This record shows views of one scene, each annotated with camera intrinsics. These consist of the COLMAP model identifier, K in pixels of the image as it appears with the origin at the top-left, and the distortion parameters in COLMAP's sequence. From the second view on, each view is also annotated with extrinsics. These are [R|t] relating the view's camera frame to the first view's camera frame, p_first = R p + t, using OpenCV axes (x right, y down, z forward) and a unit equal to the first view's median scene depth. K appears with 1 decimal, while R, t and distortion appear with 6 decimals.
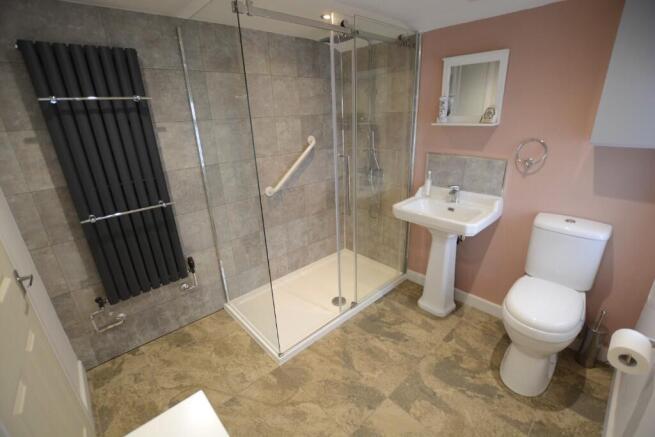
lens RADIAL K [[288.2, 0, 334.5], [0, 288.2, 217.4], [0, 0, 1]] dist [-0.021705, -0.000183]
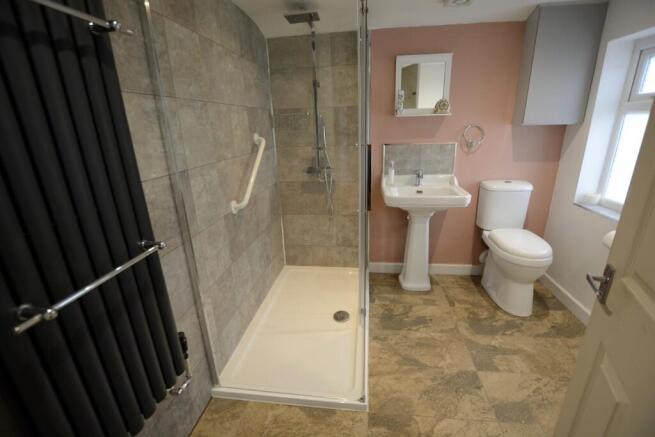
lens RADIAL K [[288.2, 0, 329.0], [0, 288.2, 218.4], [0, 0, 1]] dist [-0.021705, -0.000183]
pose [[0.774533, -0.190373, 0.603206, -0.612646], [0.223098, 0.974567, 0.021111, -0.032812], [-0.591884, 0.118223, 0.797306, 0.366560]]
